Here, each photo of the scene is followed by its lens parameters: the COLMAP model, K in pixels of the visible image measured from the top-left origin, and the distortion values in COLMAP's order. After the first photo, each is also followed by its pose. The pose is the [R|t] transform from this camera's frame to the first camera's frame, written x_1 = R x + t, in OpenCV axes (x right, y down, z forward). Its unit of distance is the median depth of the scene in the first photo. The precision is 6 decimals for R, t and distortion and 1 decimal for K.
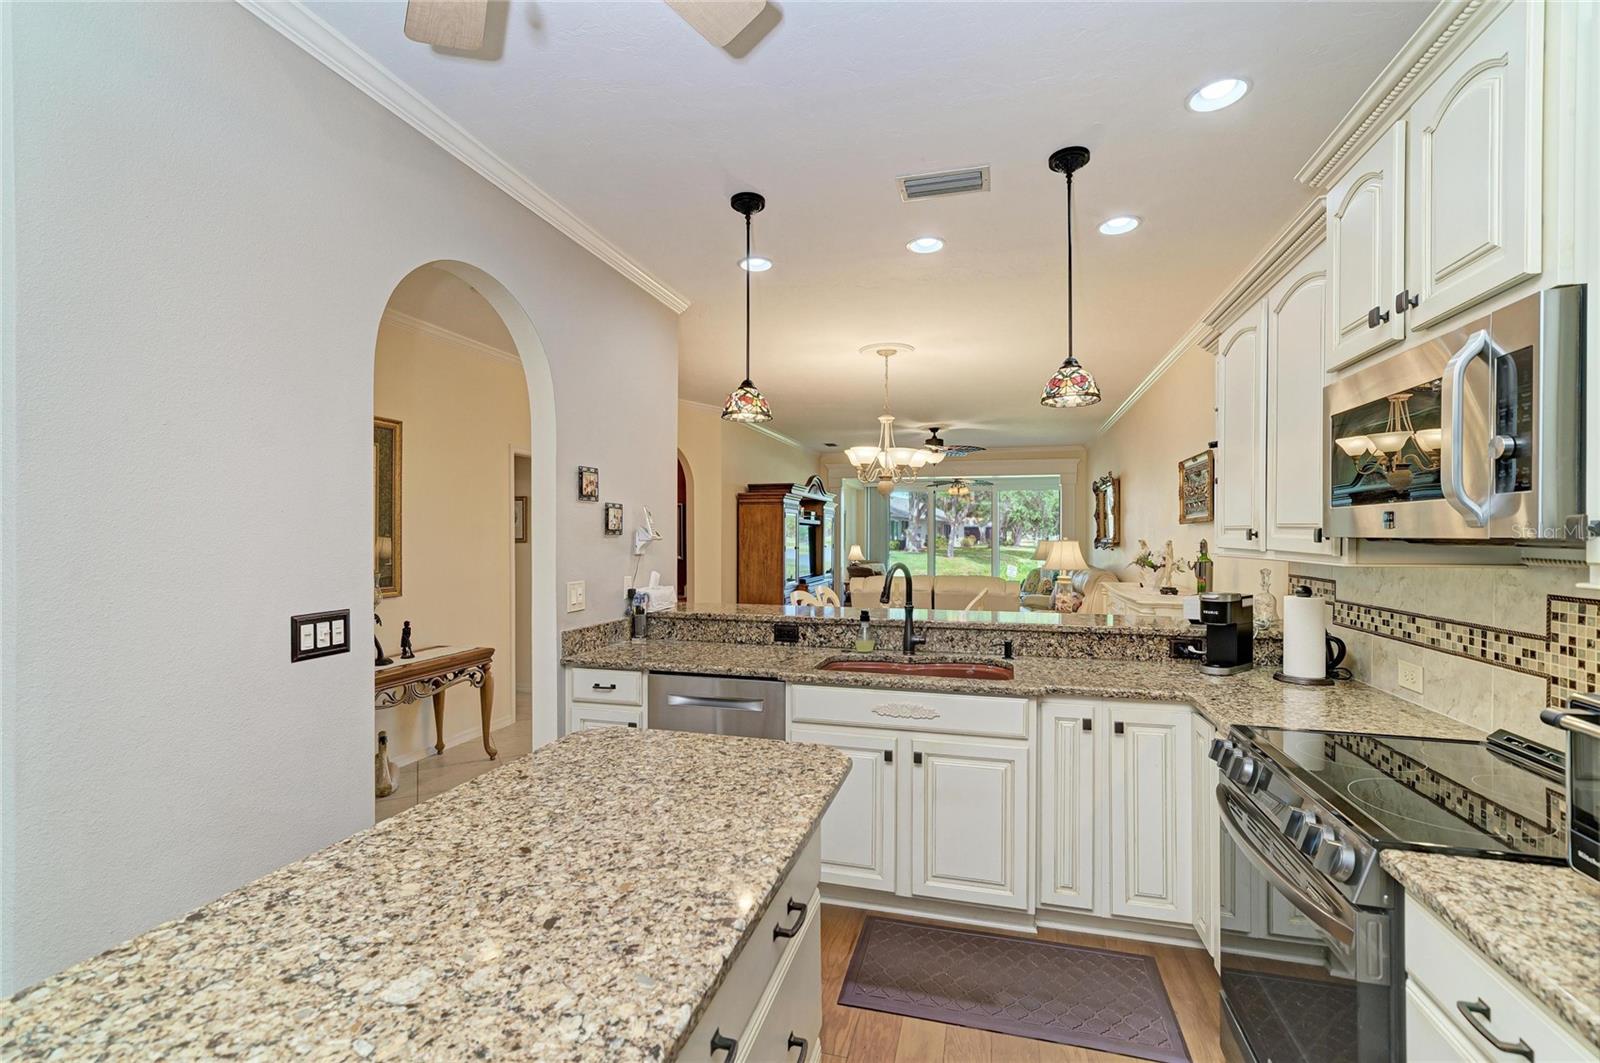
lens RADIAL K [[691.2, 0, 805.0], [0, 691.2, 539.4], [0, 0, 1]] dist [-0.017670, 0.010378]
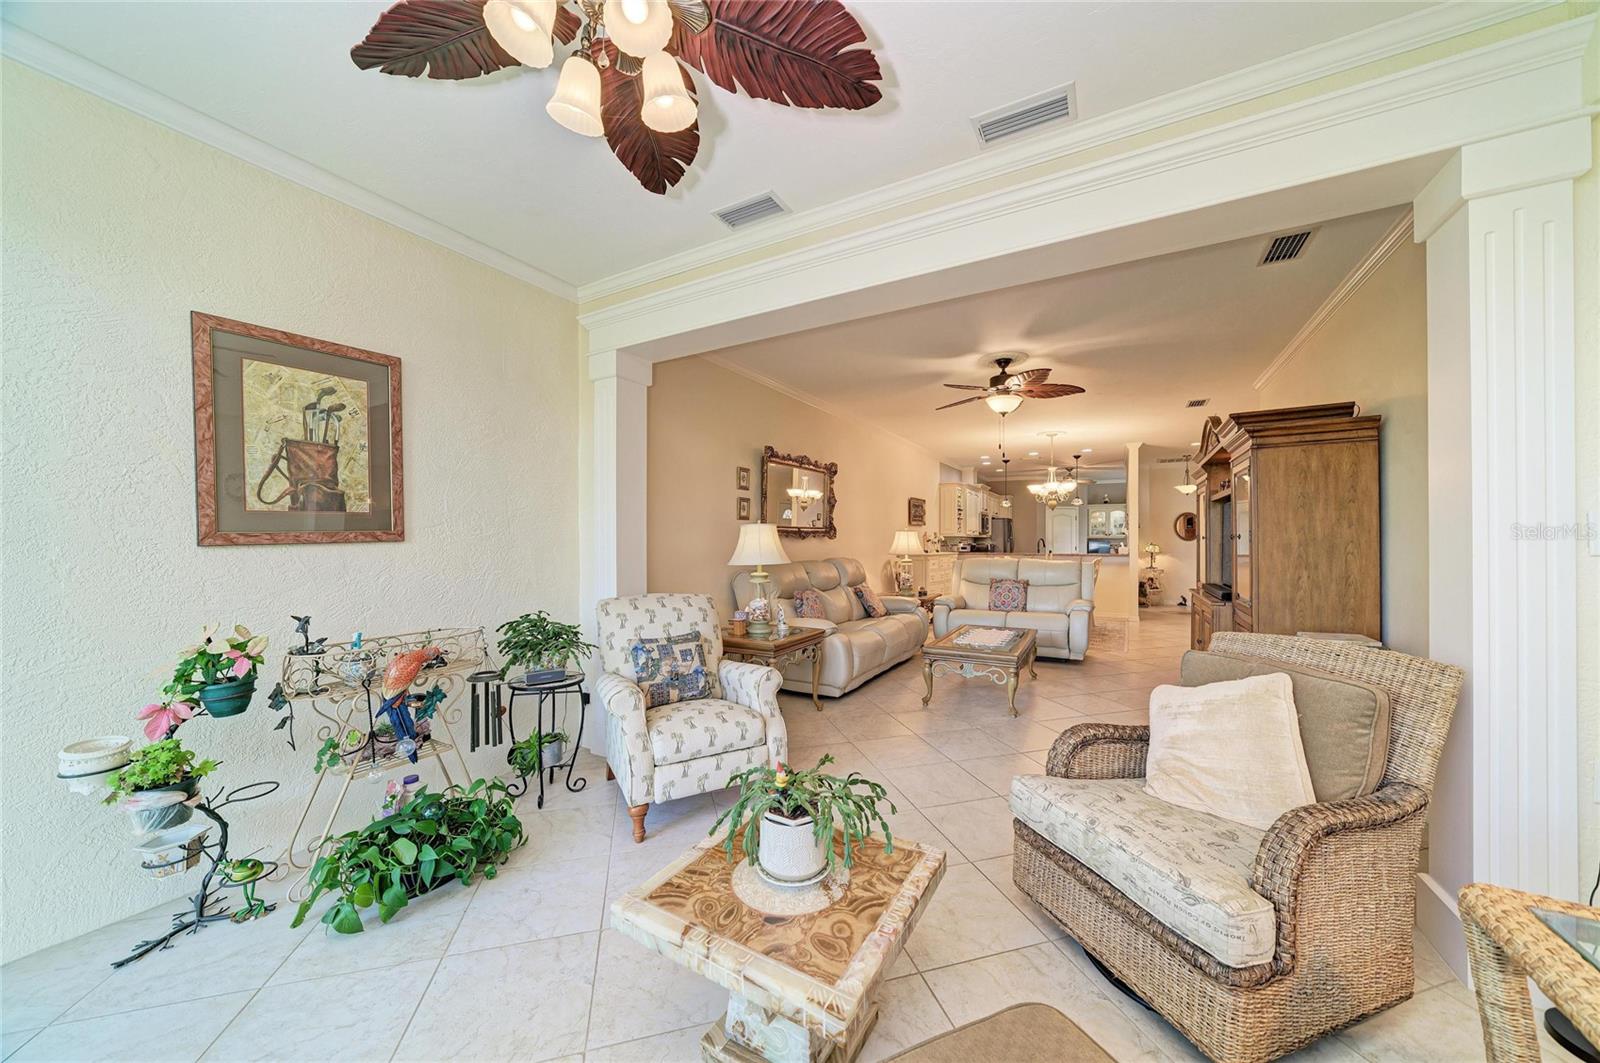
lens RADIAL K [[558.0, 0, 819.1], [0, 558.0, 538.9], [0, 0, 1]] dist [-0.000704, 0.000041]
pose [[-0.976073, -0.000378, 0.217442, 0.740039], [-0.000067, 0.999999, 0.001438, 0.035669], [-0.217442, 0.001389, -0.976072, 4.767387]]
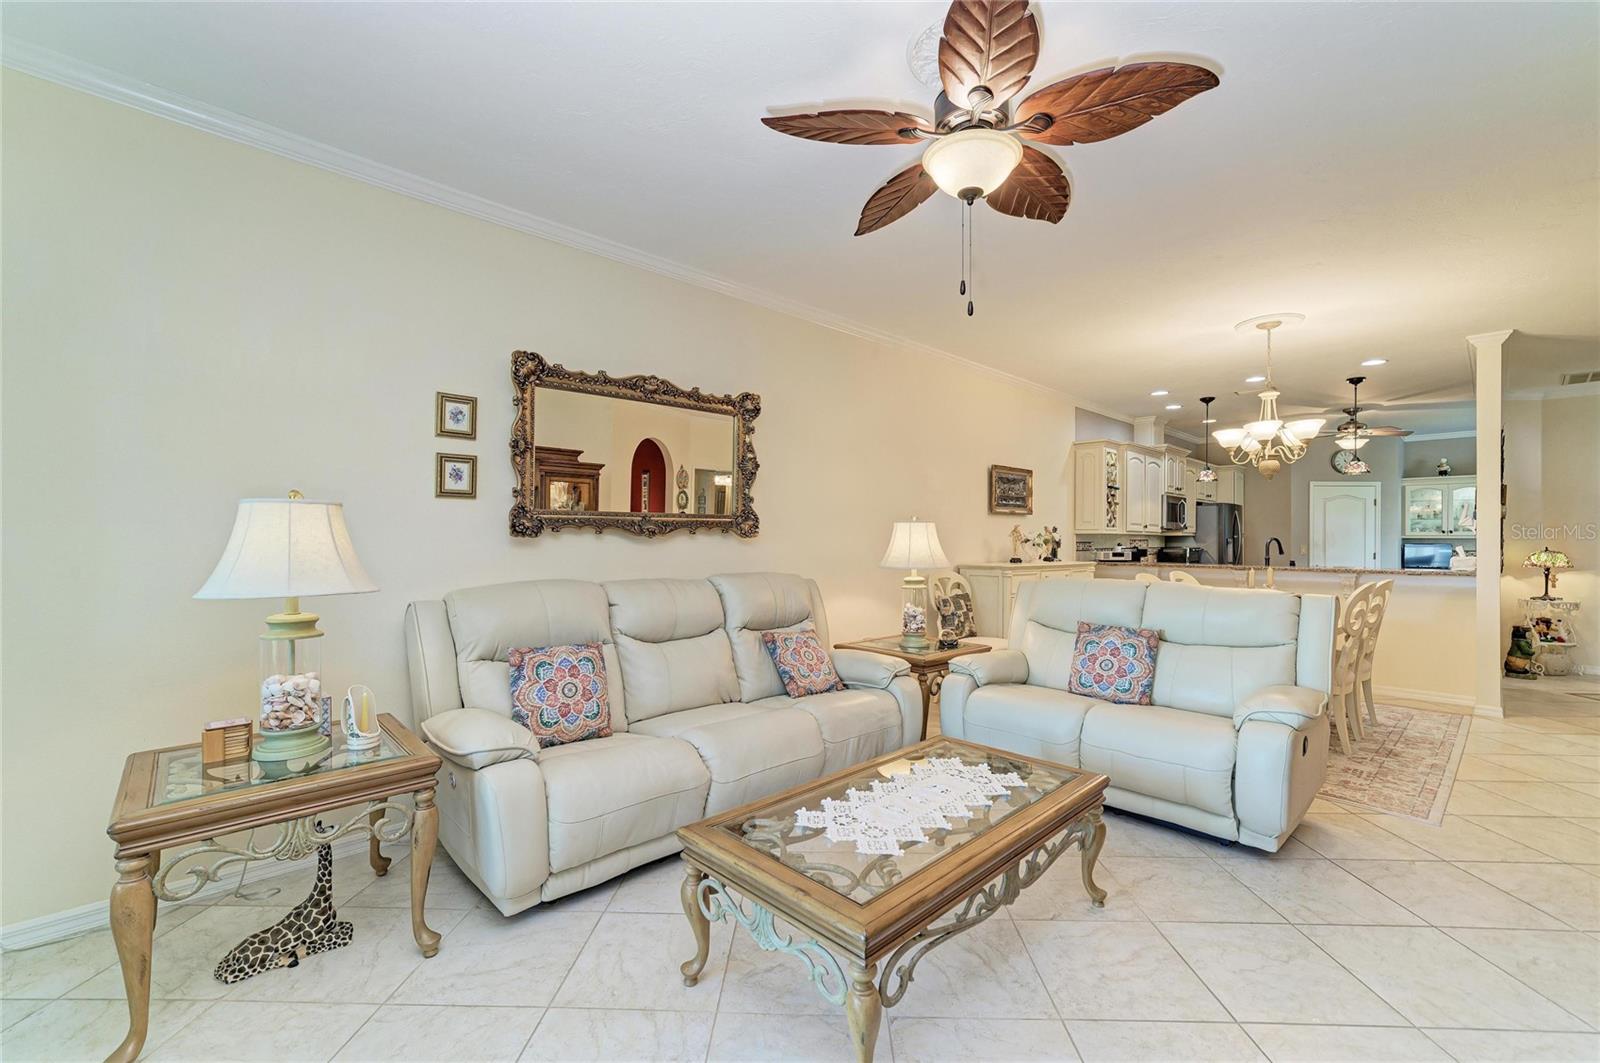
lens RADIAL K [[661.9, 0, 805.0], [0, 661.9, 539.3], [0, 0, 1]] dist [-0.011536, 0.006492]
pose [[-0.857081, -0.004121, 0.515166, 0.349046], [-0.002784, 0.999990, 0.003368, 0.039048], [-0.515174, 0.001452, -0.857084, 3.744265]]
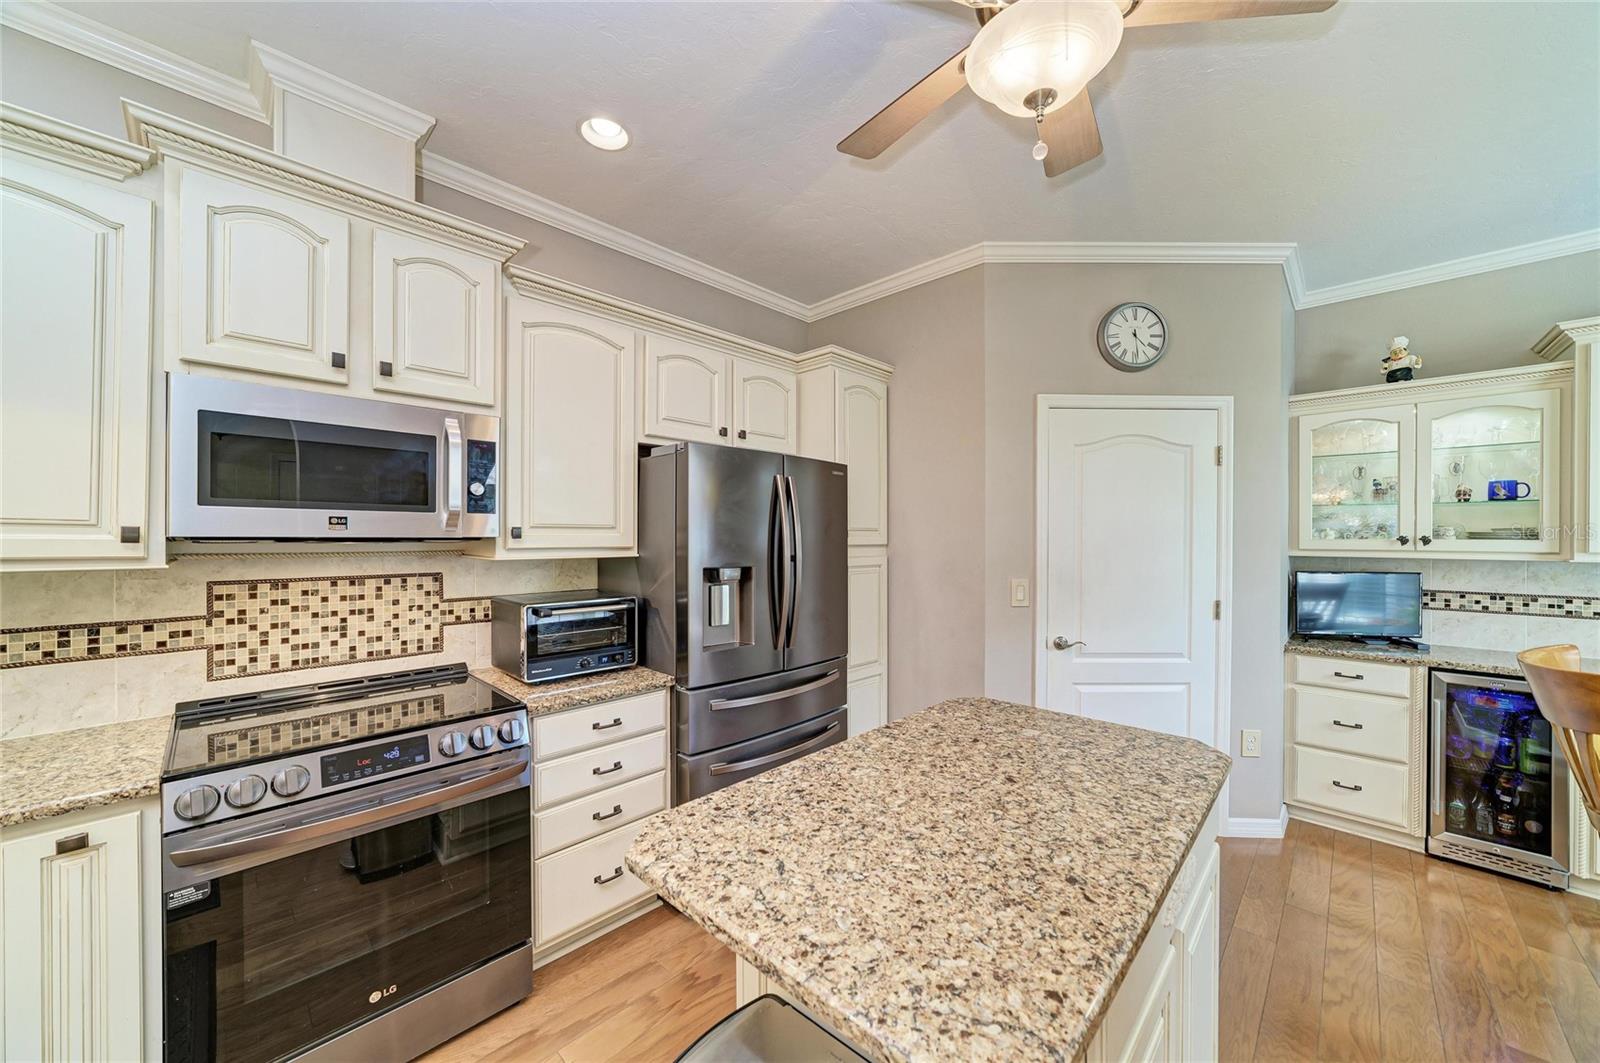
lens RADIAL K [[585.0, 0, 805.1], [0, 585.0, 533.3], [0, 0, 1]] dist [-0.018935, 0.006292]
pose [[-0.880671, -0.000740, 0.473727, -0.218770], [-0.000760, 1.000000, 0.000150, -0.005300], [-0.473727, -0.000227, -0.880672, 0.805317]]
